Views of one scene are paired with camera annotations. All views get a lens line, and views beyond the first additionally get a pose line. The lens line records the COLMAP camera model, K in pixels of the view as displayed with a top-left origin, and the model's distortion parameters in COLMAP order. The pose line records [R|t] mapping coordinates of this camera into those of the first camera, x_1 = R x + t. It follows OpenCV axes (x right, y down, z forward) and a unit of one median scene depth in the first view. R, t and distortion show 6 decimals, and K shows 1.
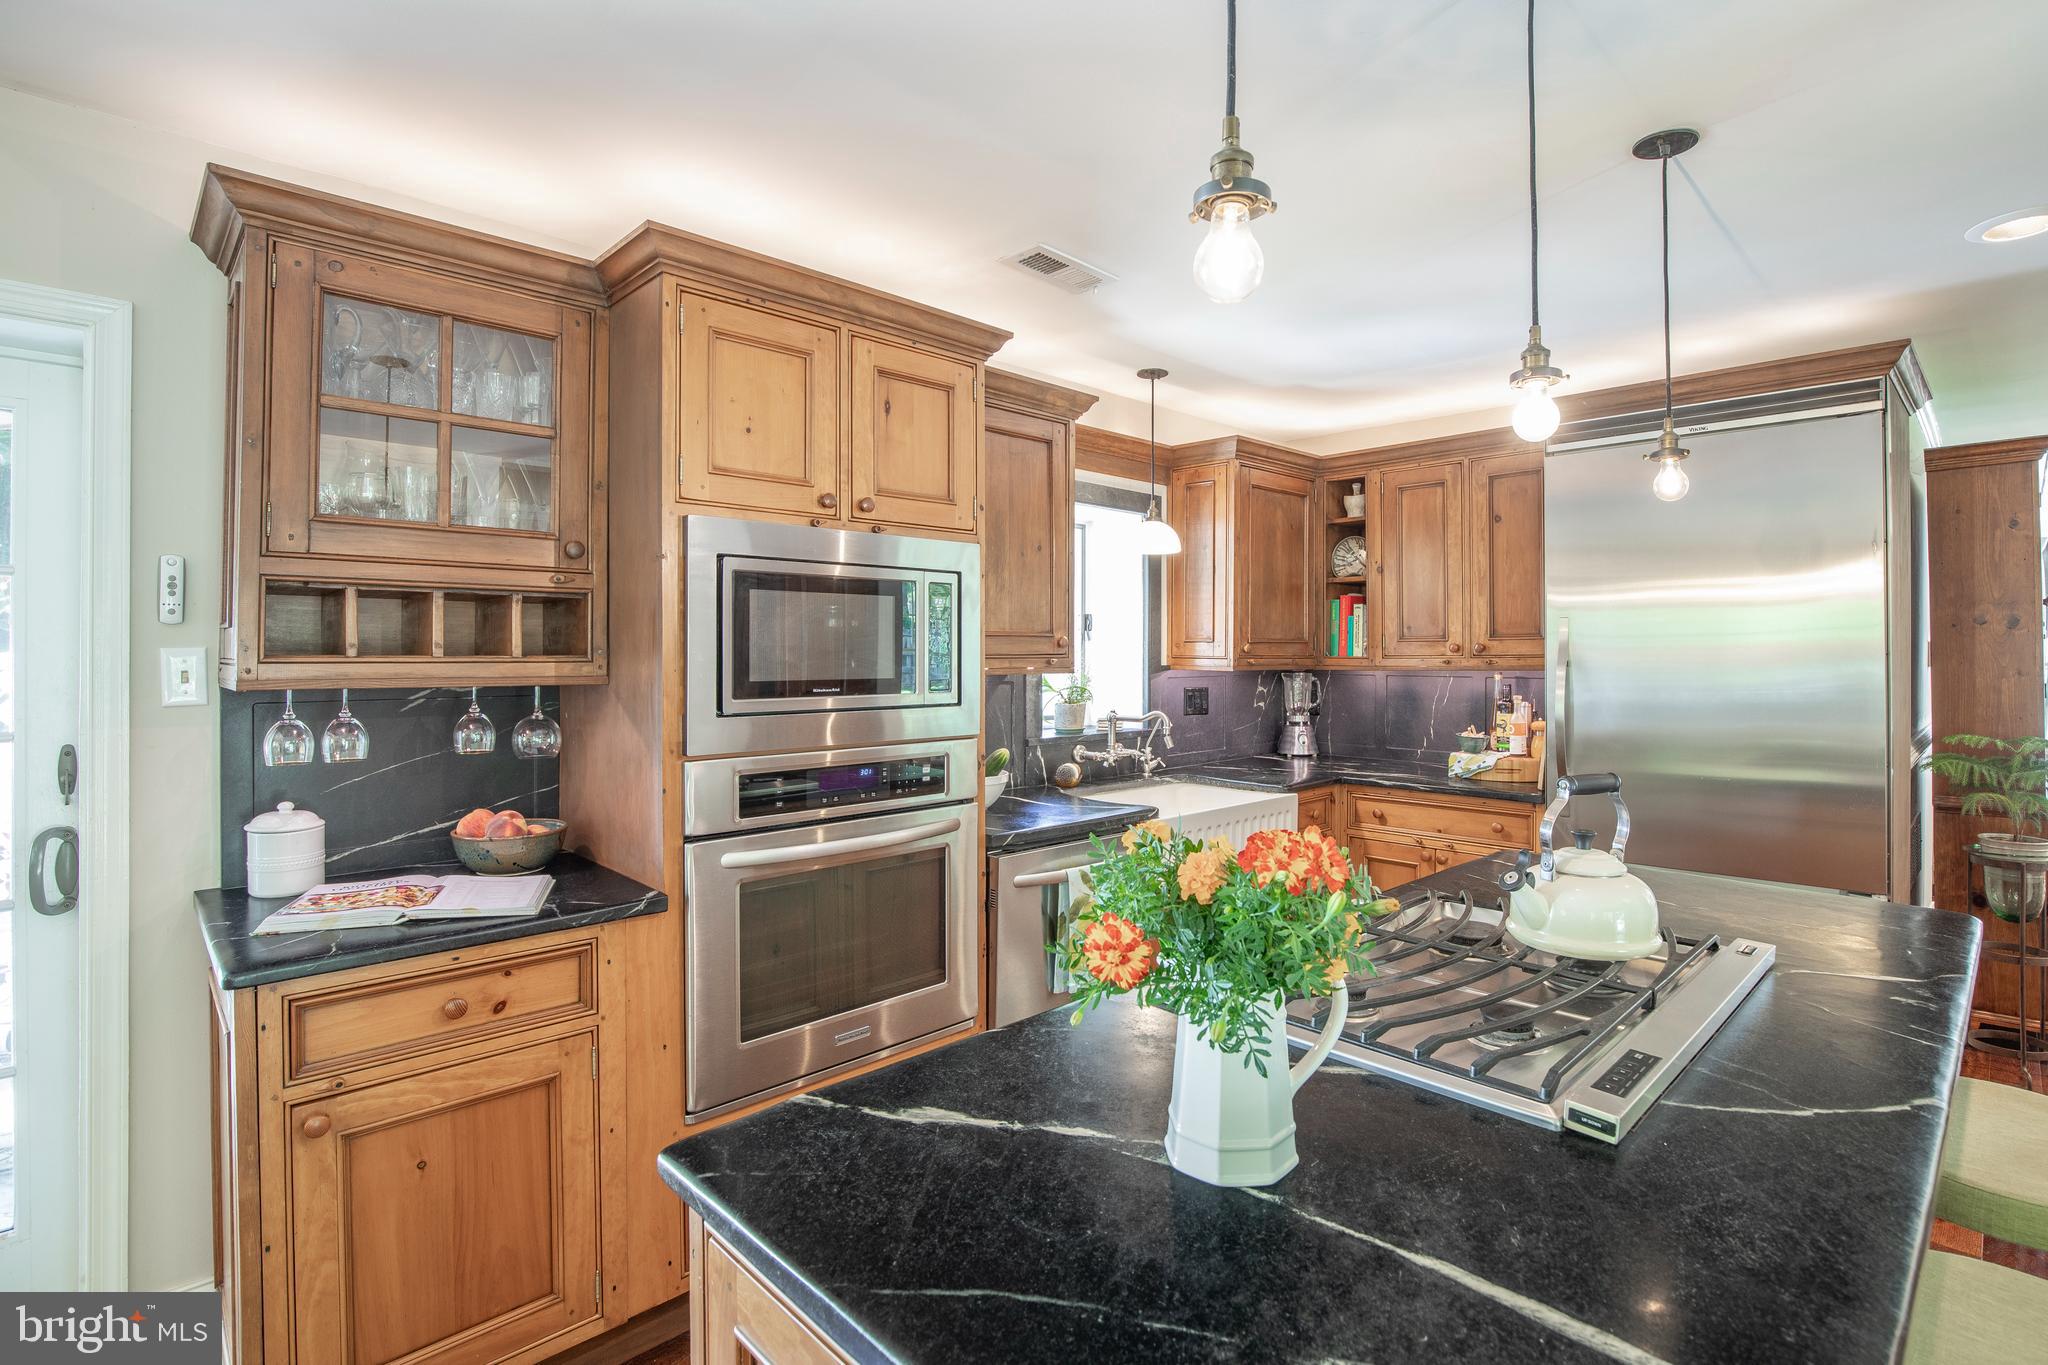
lens RADIAL K [[987.9, 0, 1064.2], [0, 987.9, 646.9], [0, 0, 1]] dist [-0.037014, 0.007225]
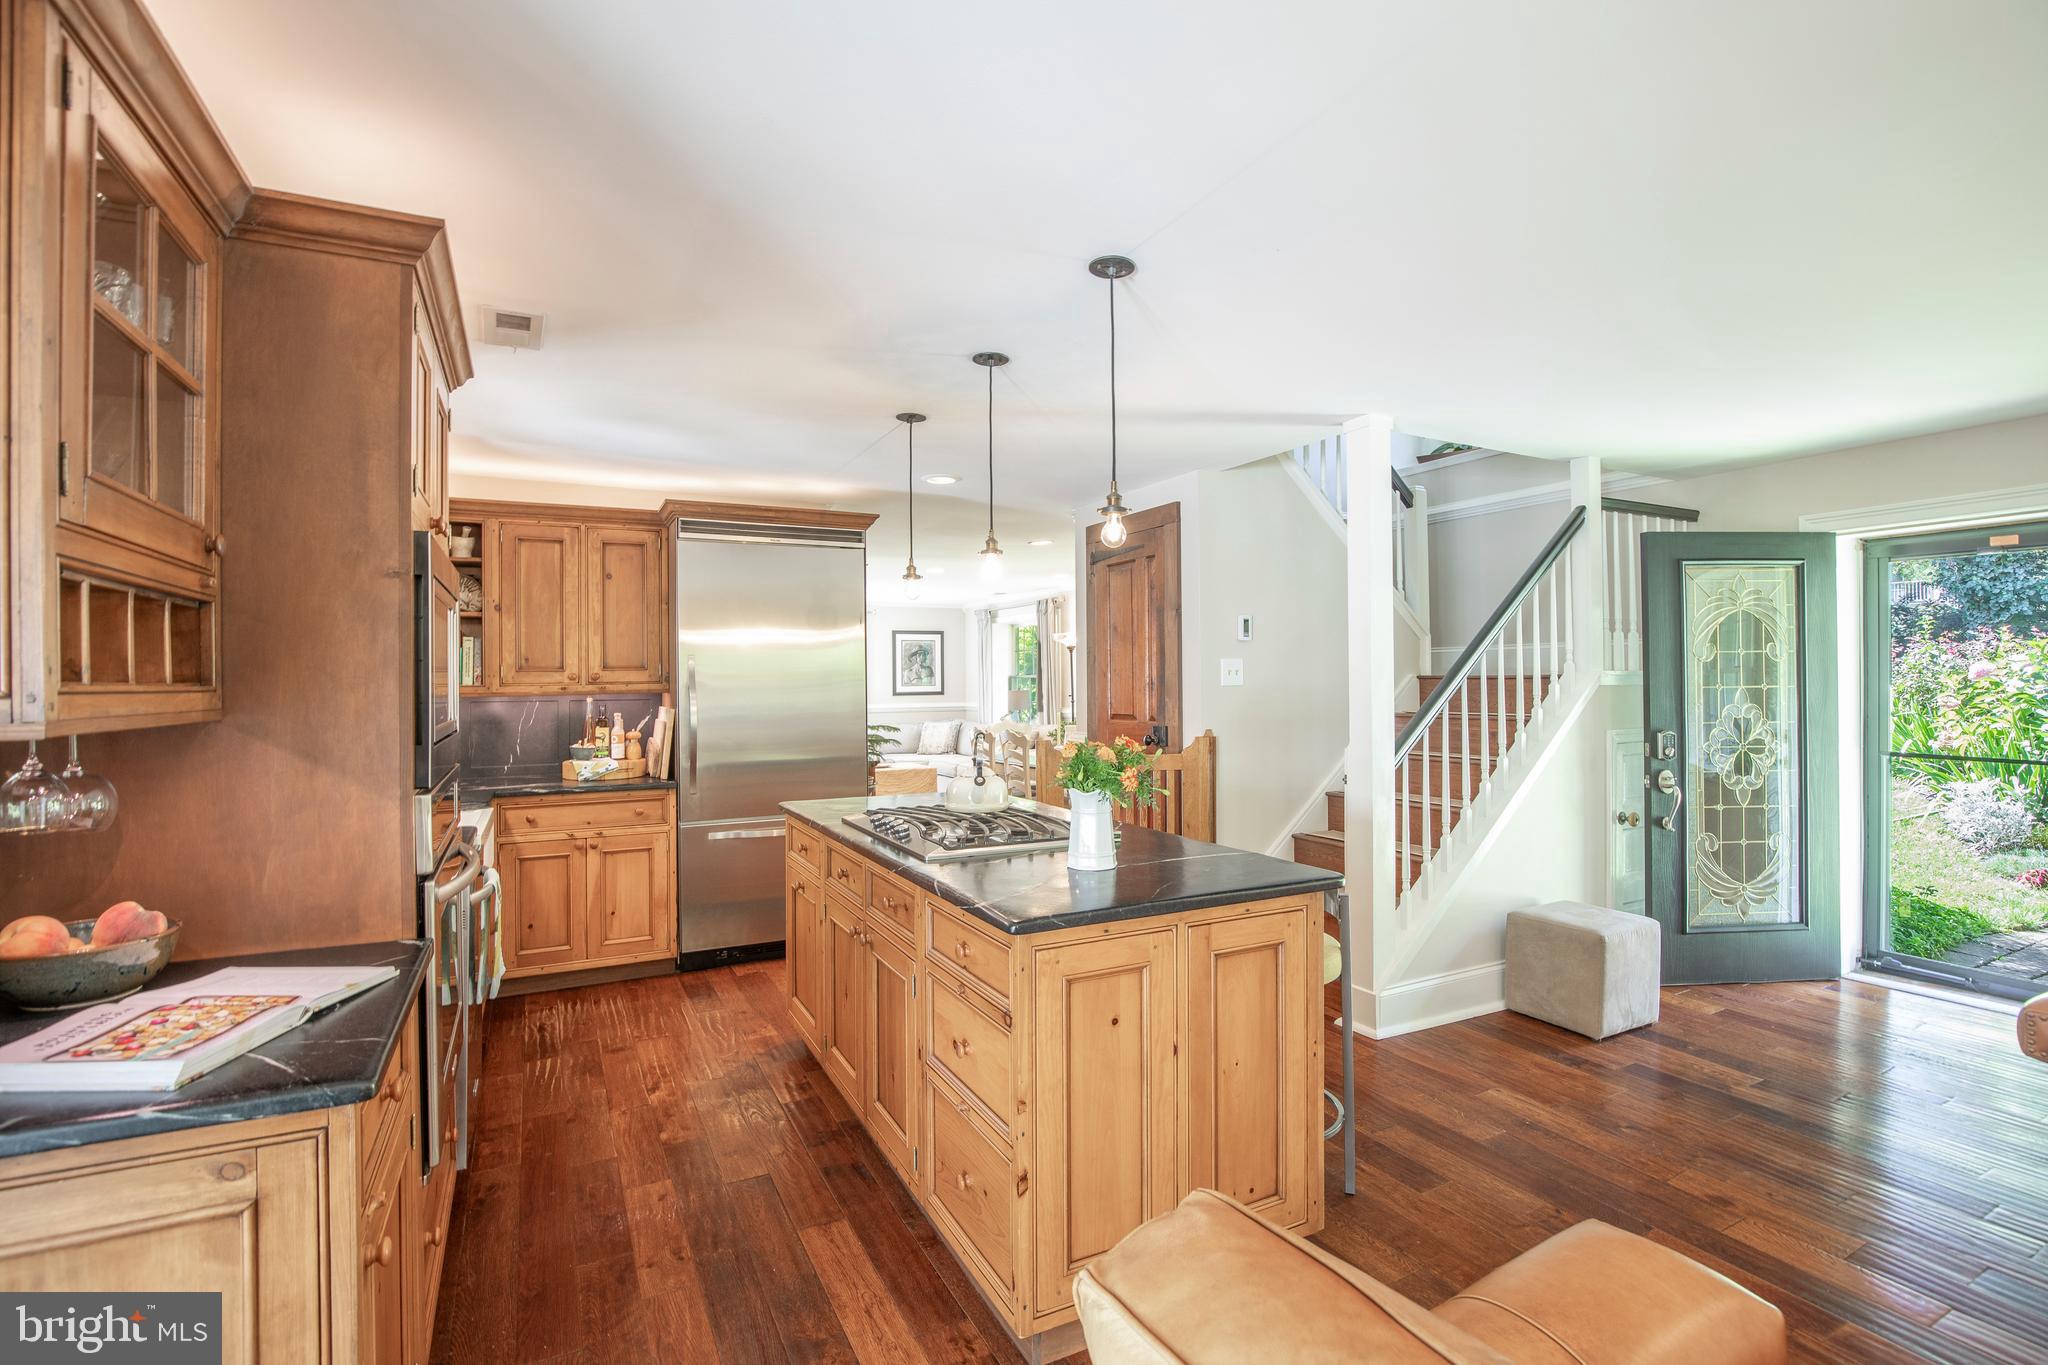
lens RADIAL K [[941.9, 0, 1023.9], [0, 941.9, 672.5], [0, 0, 1]] dist [-0.036067, 0.005971]
pose [[0.309130, 0.003916, 0.951012, -0.956773], [0.001566, 0.999988, -0.004627, 0.003340], [-0.951018, 0.002920, 0.309120, 0.172004]]
